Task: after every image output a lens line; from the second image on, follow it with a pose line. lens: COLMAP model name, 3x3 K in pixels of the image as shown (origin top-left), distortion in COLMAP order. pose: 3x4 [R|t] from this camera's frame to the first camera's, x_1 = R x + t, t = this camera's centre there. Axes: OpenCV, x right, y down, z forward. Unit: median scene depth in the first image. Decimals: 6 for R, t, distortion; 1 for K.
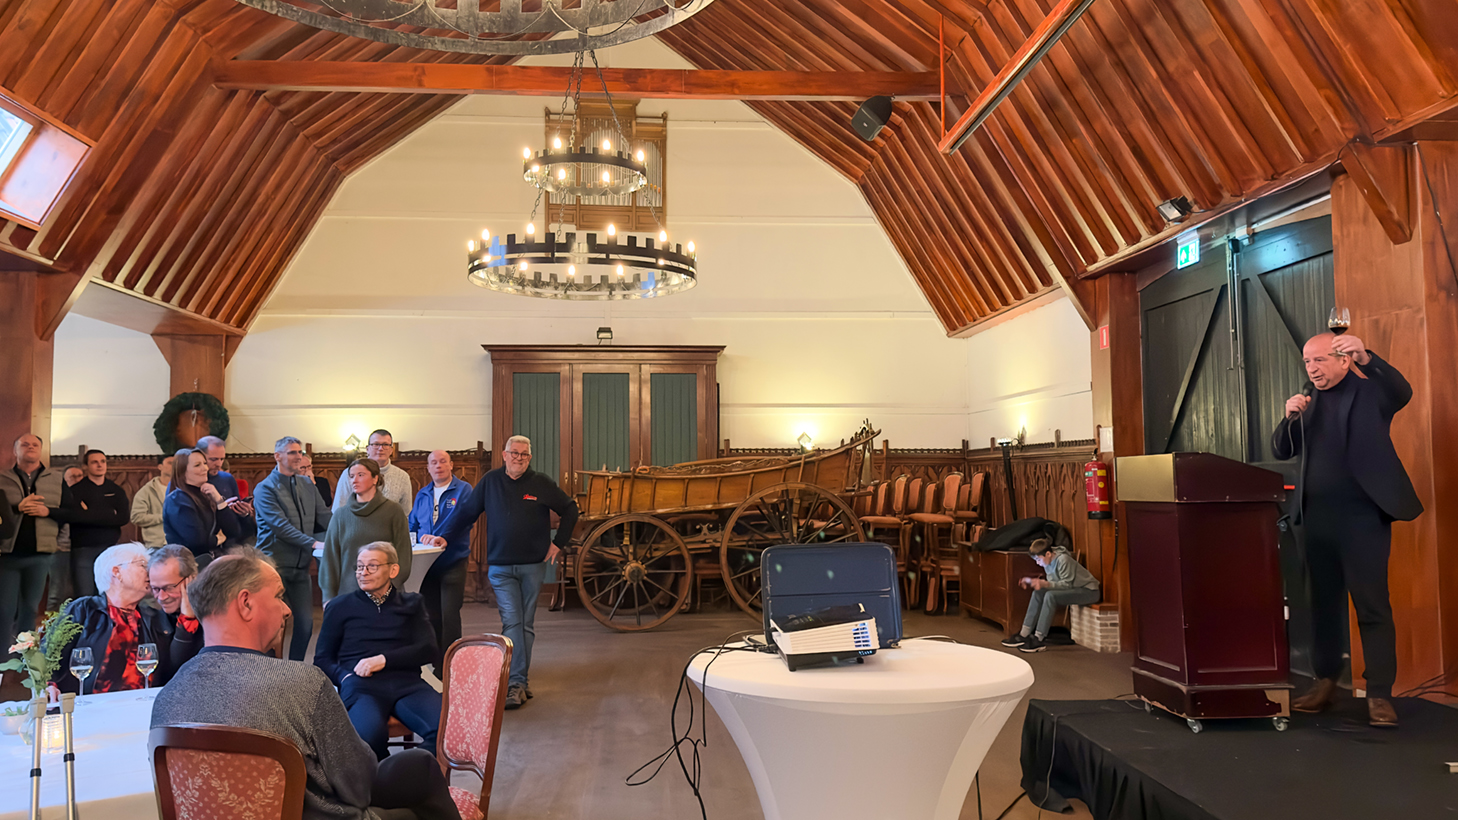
lens RADIAL K [[1040.4, 0, 729.0], [0, 1040.4, 410.0], [0, 0, 1]] dist [0.053887, -0.090733]
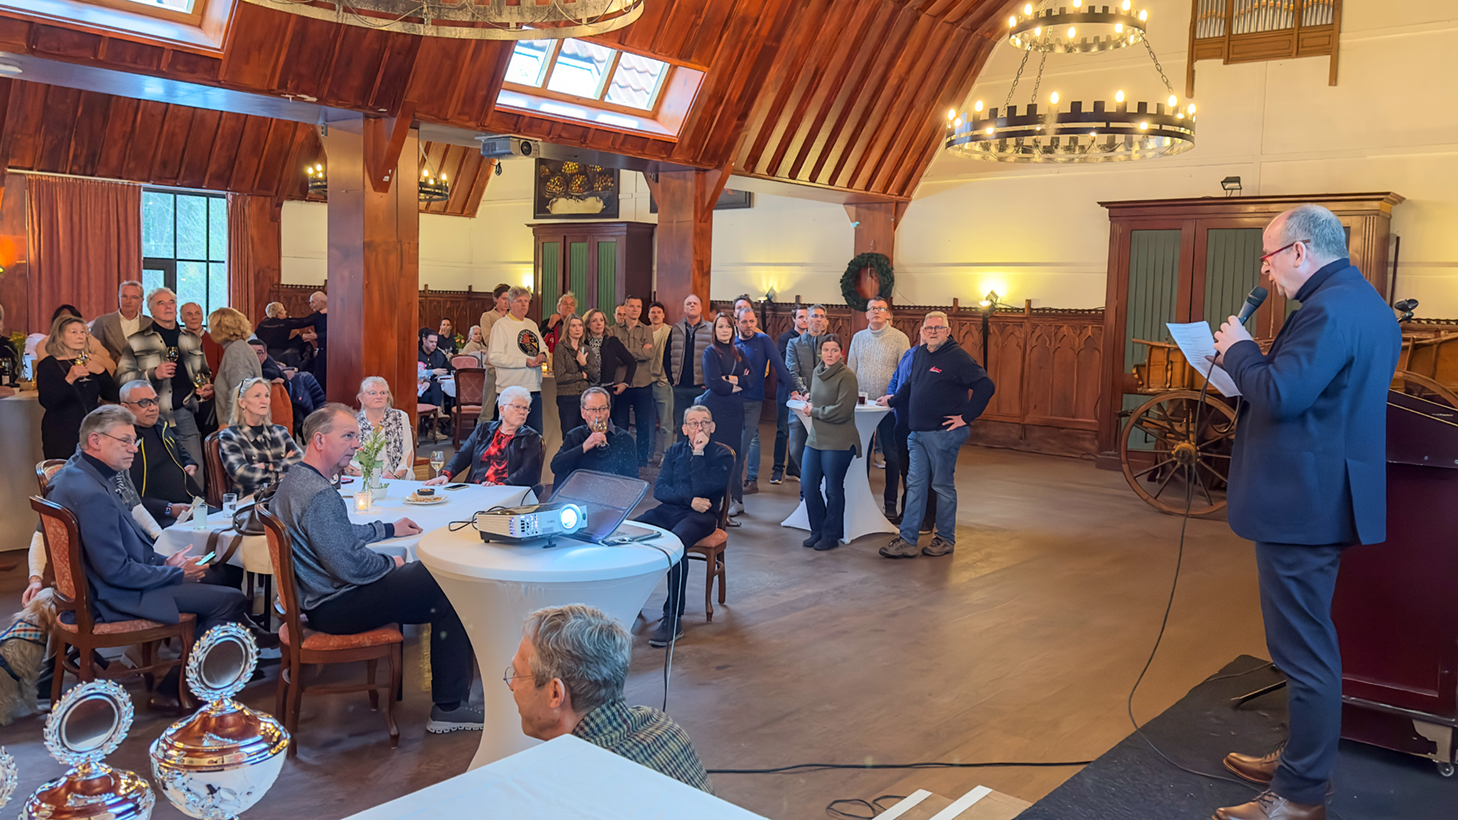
lens RADIAL K [[1040.4, 0, 729.0], [0, 1040.4, 410.0], [0, 0, 1]] dist [0.053887, -0.090733]
pose [[0.693821, 0.105209, -0.712421, 0.238459], [0.008495, 0.988006, 0.154180, -0.024199], [0.720098, -0.113025, 0.684606, 0.058078]]
